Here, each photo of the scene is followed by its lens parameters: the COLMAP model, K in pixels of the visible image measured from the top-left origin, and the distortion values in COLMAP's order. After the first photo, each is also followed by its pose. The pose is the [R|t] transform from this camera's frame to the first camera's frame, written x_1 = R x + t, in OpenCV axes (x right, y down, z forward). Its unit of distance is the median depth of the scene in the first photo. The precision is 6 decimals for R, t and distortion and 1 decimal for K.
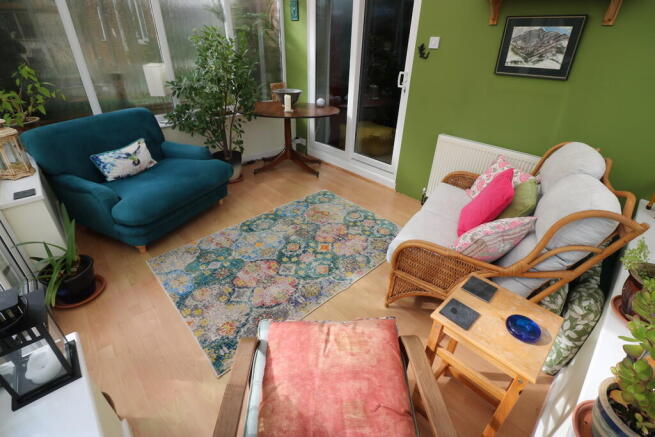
lens RADIAL K [[302.0, 0, 326.2], [0, 302.0, 210.7], [0, 0, 1]] dist [0.004592, -0.015833]
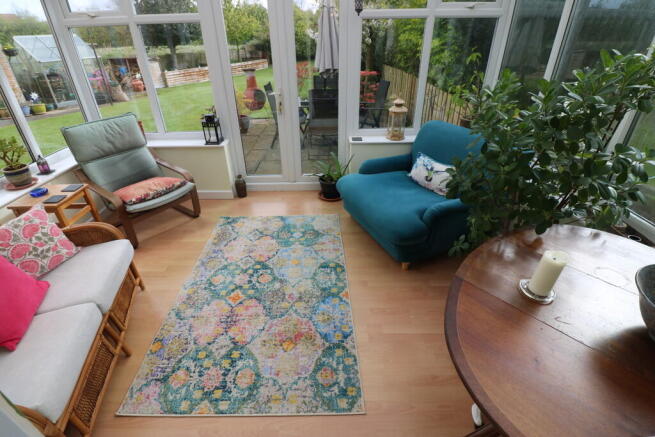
lens RADIAL K [[302.0, 0, 326.2], [0, 302.0, 210.7], [0, 0, 1]] dist [0.004592, -0.015833]
pose [[-0.673810, 0.361330, -0.644531, 0.279568], [-0.365094, 0.595557, 0.715554, -0.718170], [0.642406, 0.717463, -0.269373, 1.192431]]
